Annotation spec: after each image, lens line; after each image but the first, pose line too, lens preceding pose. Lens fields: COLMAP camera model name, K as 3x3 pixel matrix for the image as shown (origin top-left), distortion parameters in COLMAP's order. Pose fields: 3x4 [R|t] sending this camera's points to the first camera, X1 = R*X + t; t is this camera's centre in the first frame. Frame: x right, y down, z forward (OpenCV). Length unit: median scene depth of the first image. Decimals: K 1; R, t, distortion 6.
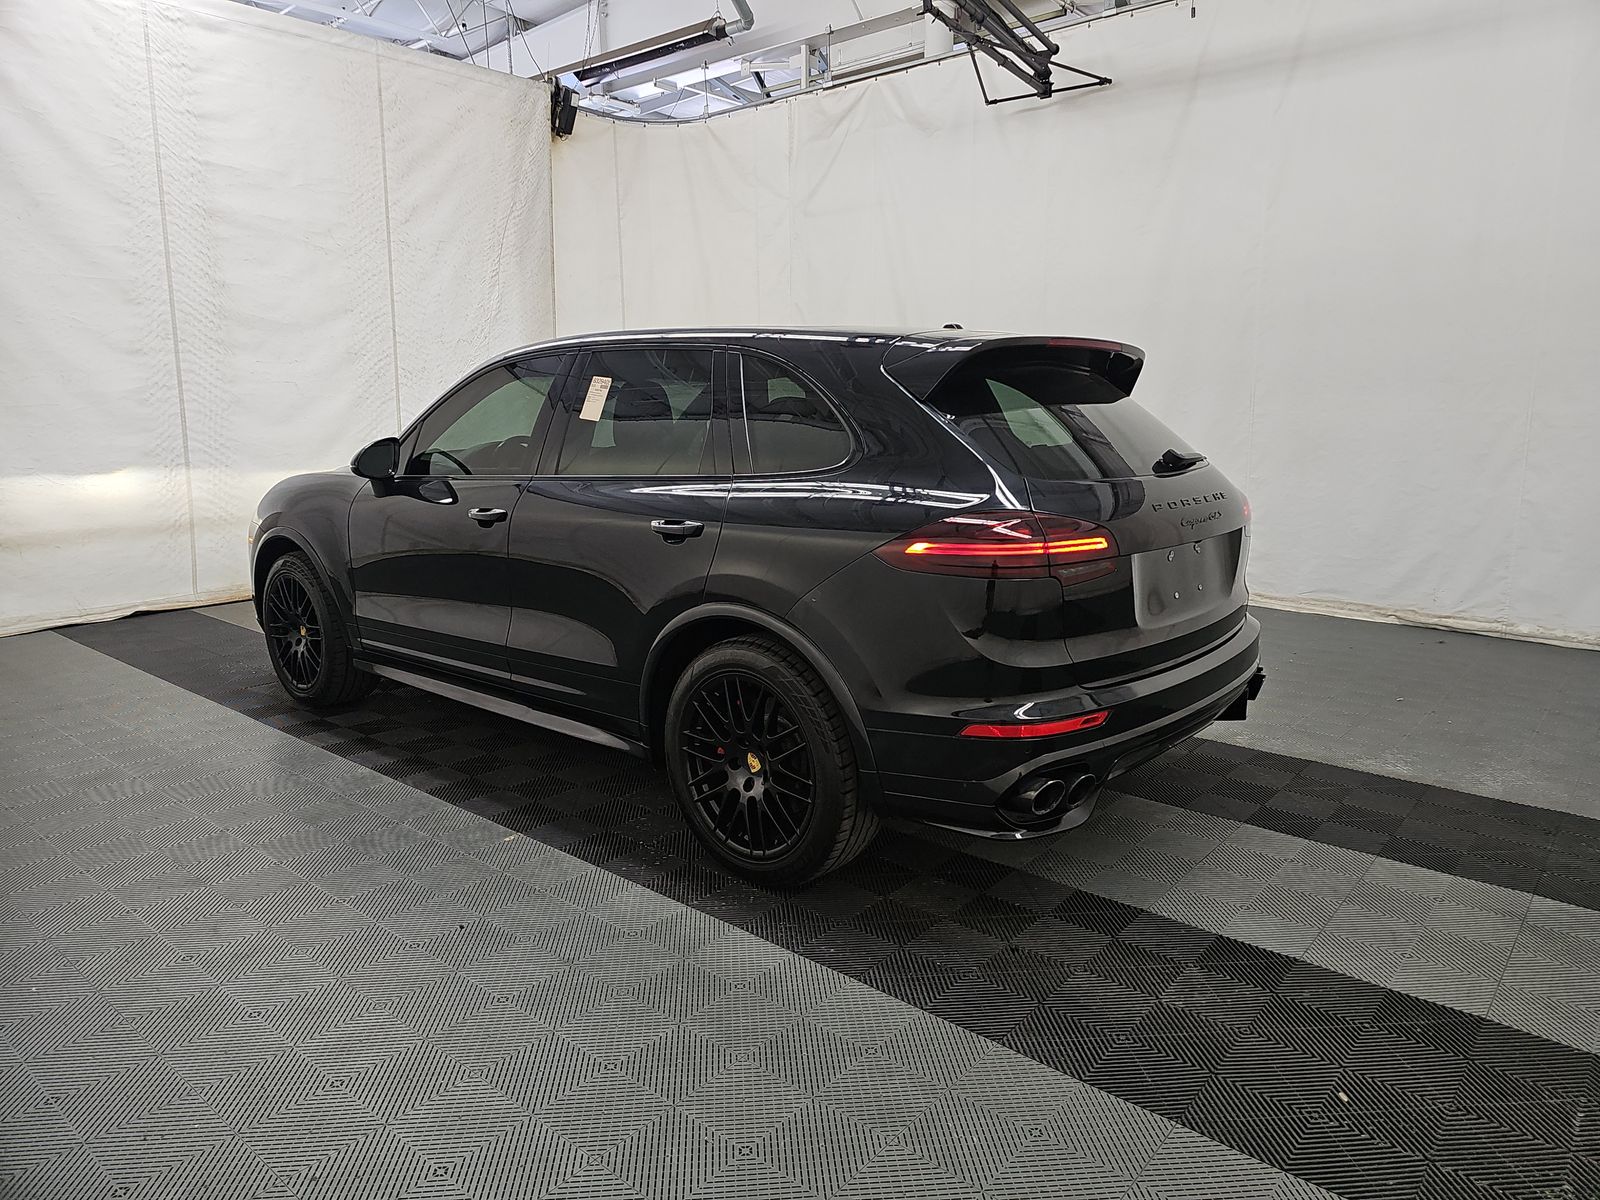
lens RADIAL K [[1073.6, 0, 795.7], [0, 1073.6, 608.0], [0, 0, 1]] dist [0.008698, -0.005328]
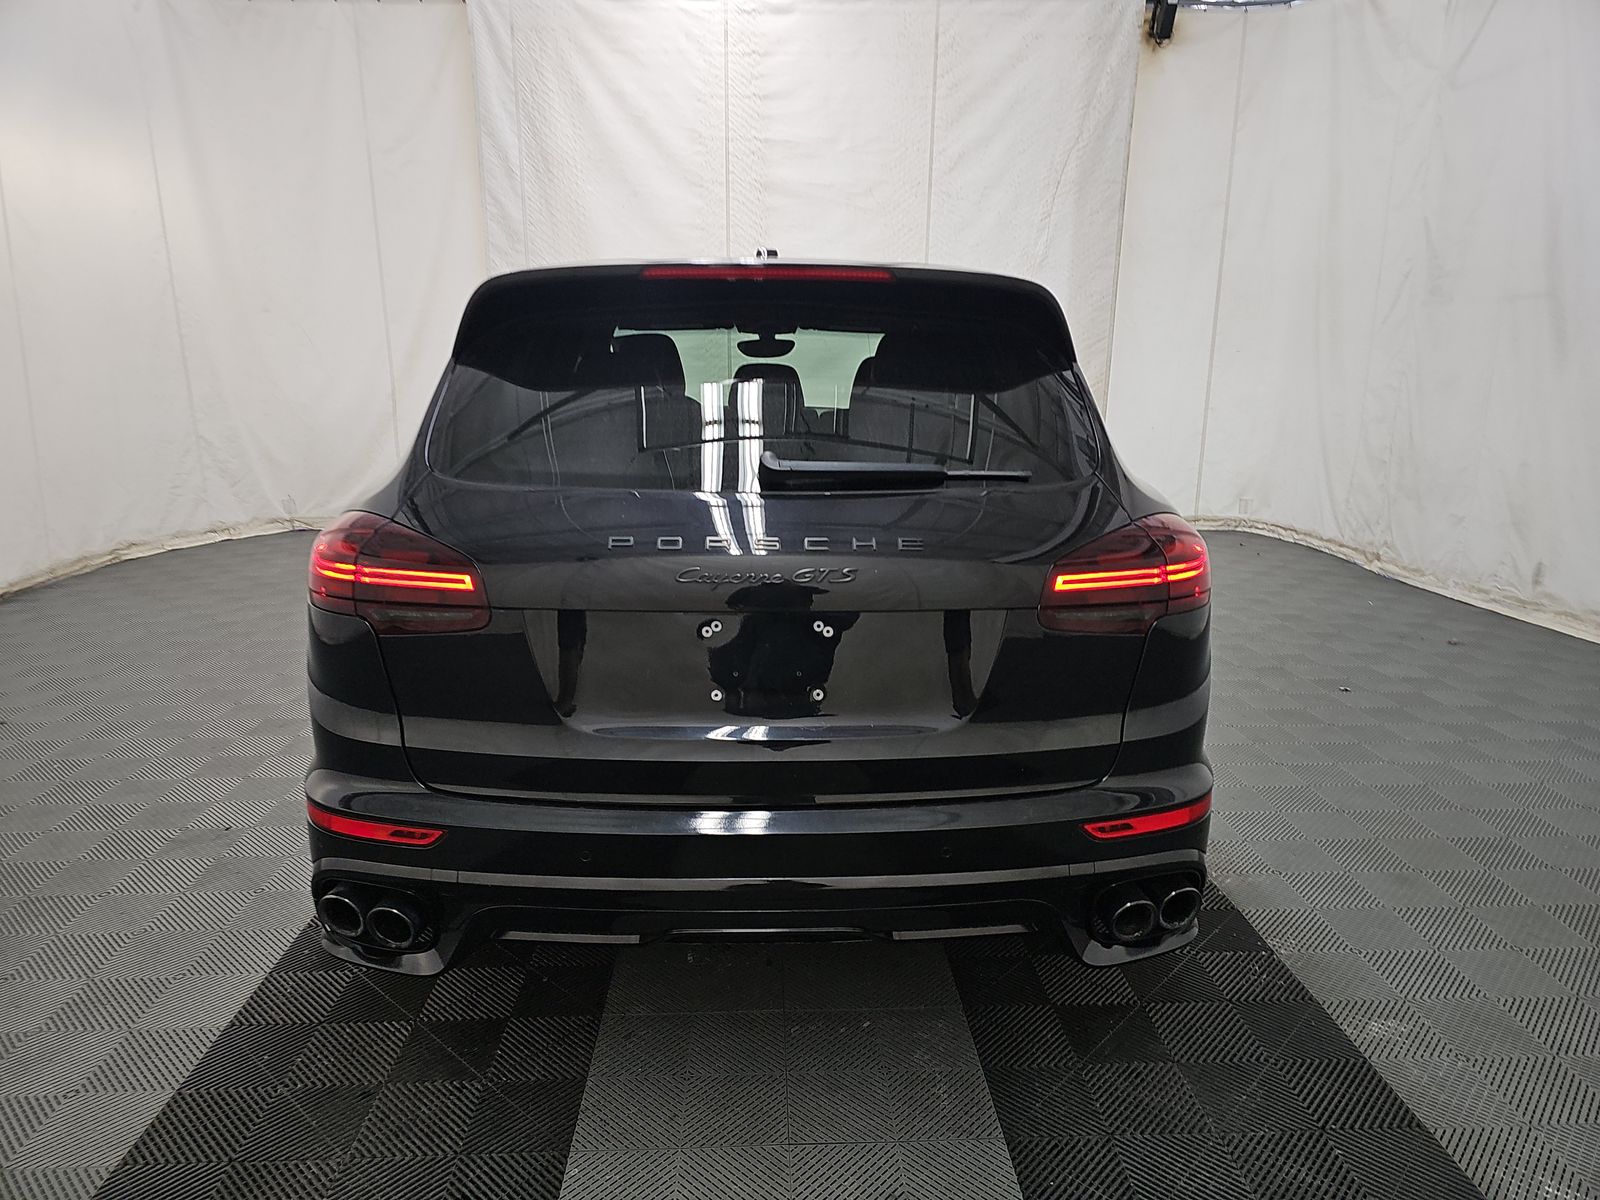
lens RADIAL K [[1034.3, 0, 800.0], [0, 1034.3, 600.0], [0, 0, 1]] dist [0.095917, -0.074575]
pose [[0.677651, 0.175343, -0.714174, 0.348562], [-0.144936, 0.983954, 0.104055, -0.057711], [0.720960, 0.032997, 0.692191, 0.277060]]
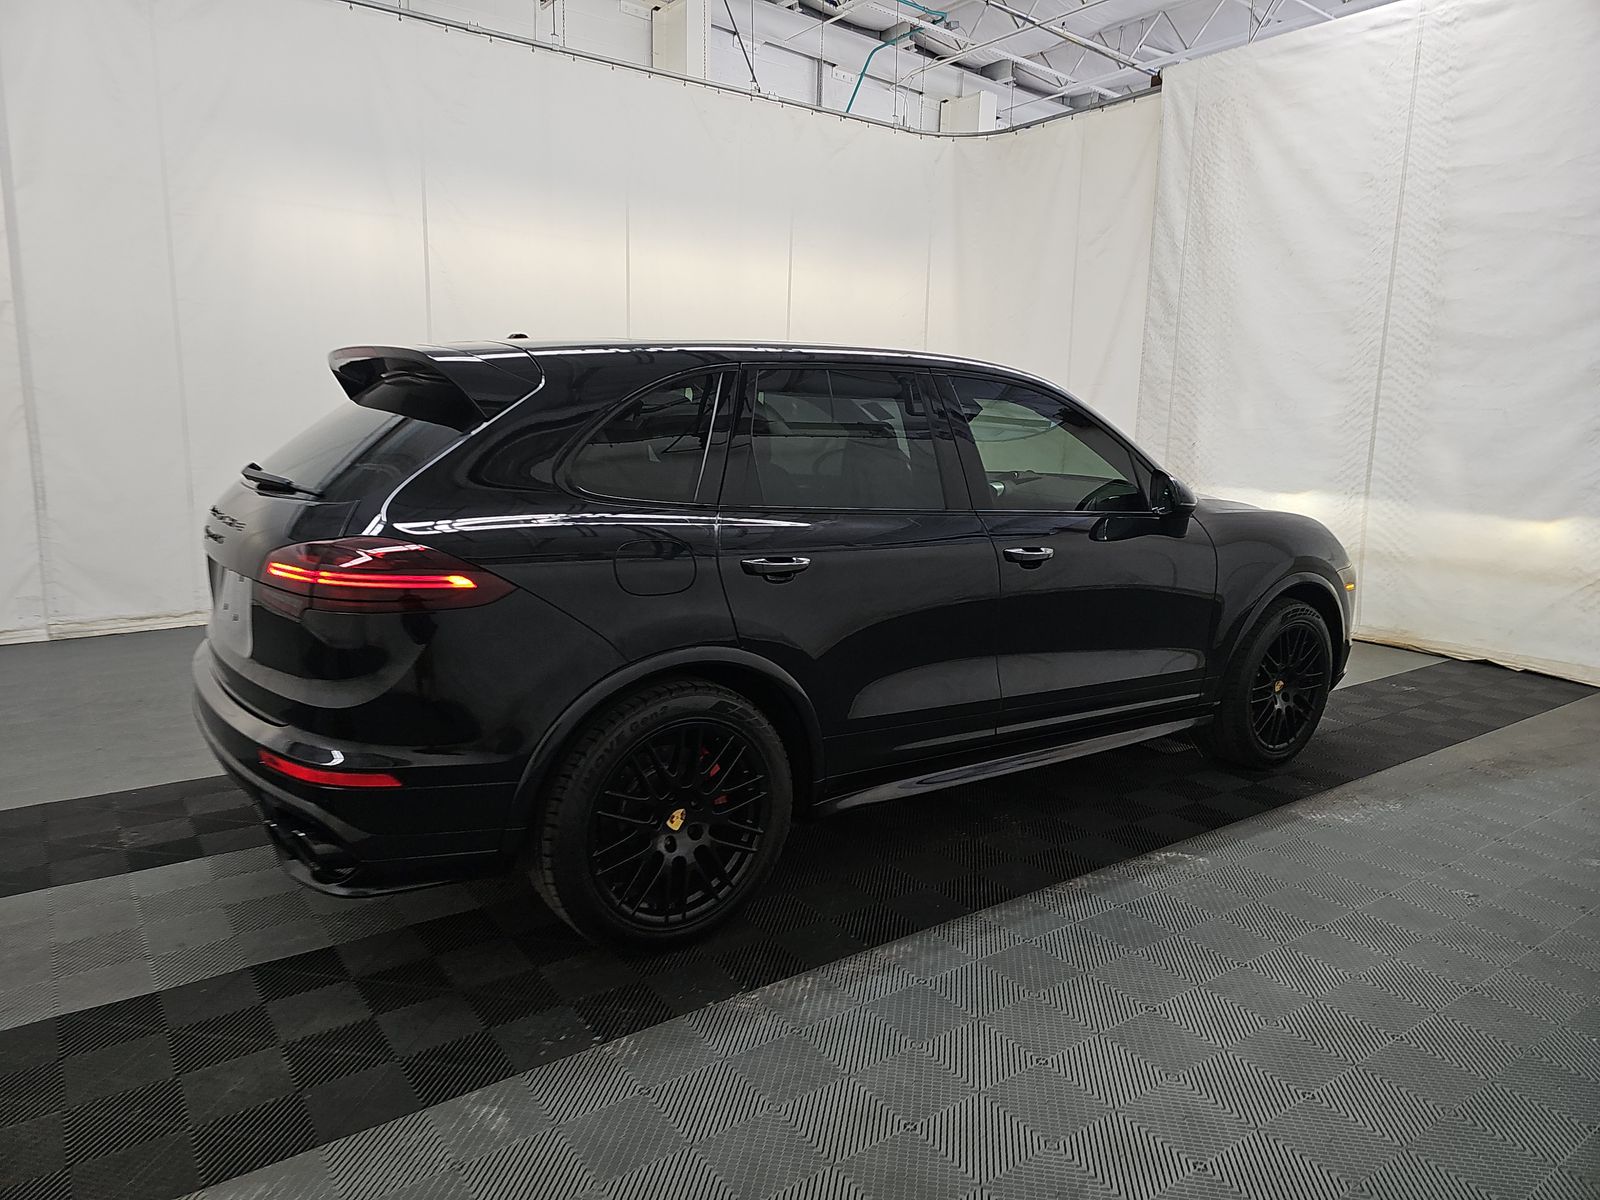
lens RADIAL K [[1073.6, 0, 795.7], [0, 1073.6, 608.0], [0, 0, 1]] dist [0.008698, -0.005328]
pose [[-0.221544, 0.170953, -0.960049, 0.508950], [-0.206400, 0.953987, 0.217503, -0.142932], [0.953057, 0.246341, -0.176065, 0.720120]]
